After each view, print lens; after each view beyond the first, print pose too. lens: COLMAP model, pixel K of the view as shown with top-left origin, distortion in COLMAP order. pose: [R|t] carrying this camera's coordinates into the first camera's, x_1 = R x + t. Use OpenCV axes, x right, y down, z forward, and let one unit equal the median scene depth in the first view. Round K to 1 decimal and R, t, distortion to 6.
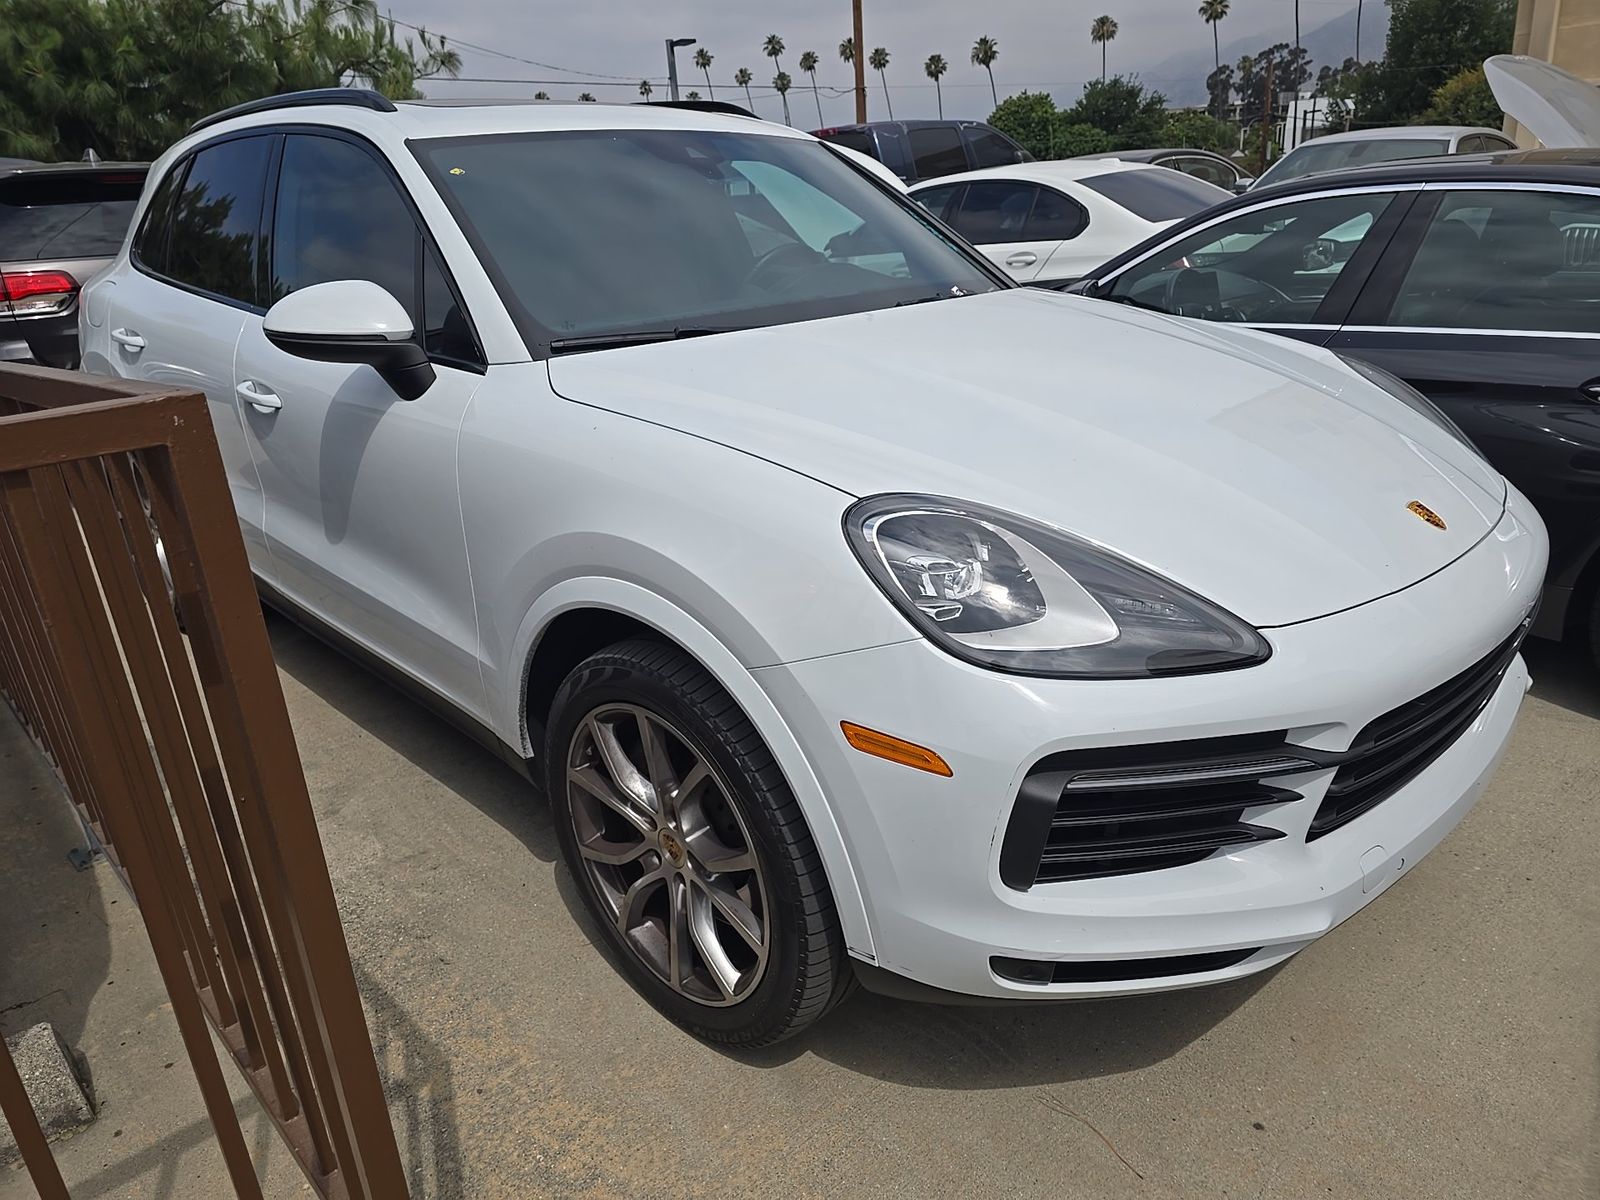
lens RADIAL K [[1092.4, 0, 800.0], [0, 1092.4, 600.0], [0, 0, 1]] dist [0.043871, -0.037807]
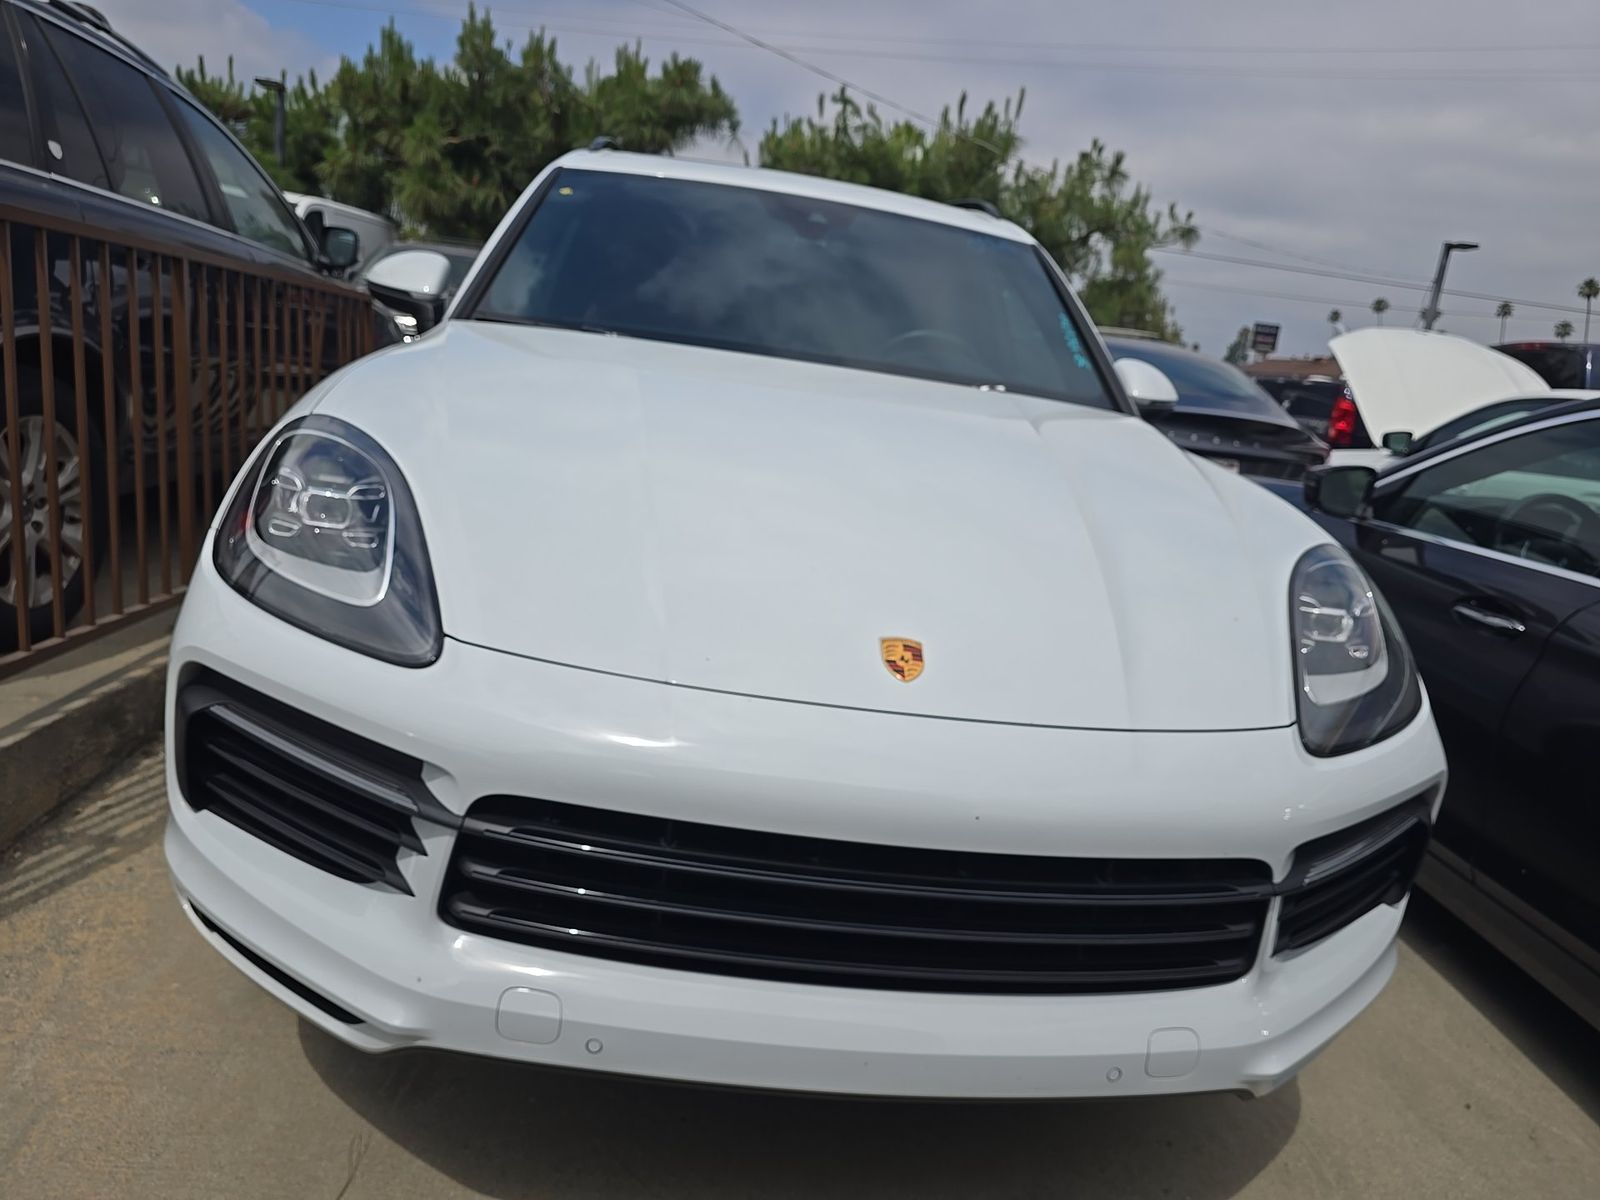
lens RADIAL K [[1092.4, 0, 800.0], [0, 1092.4, 600.0], [0, 0, 1]] dist [0.043871, -0.037807]
pose [[0.766741, 0.302600, -0.566164, 0.850785], [-0.381348, 0.924158, -0.022510, -0.067069], [0.516413, 0.233165, 0.823986, 0.333769]]
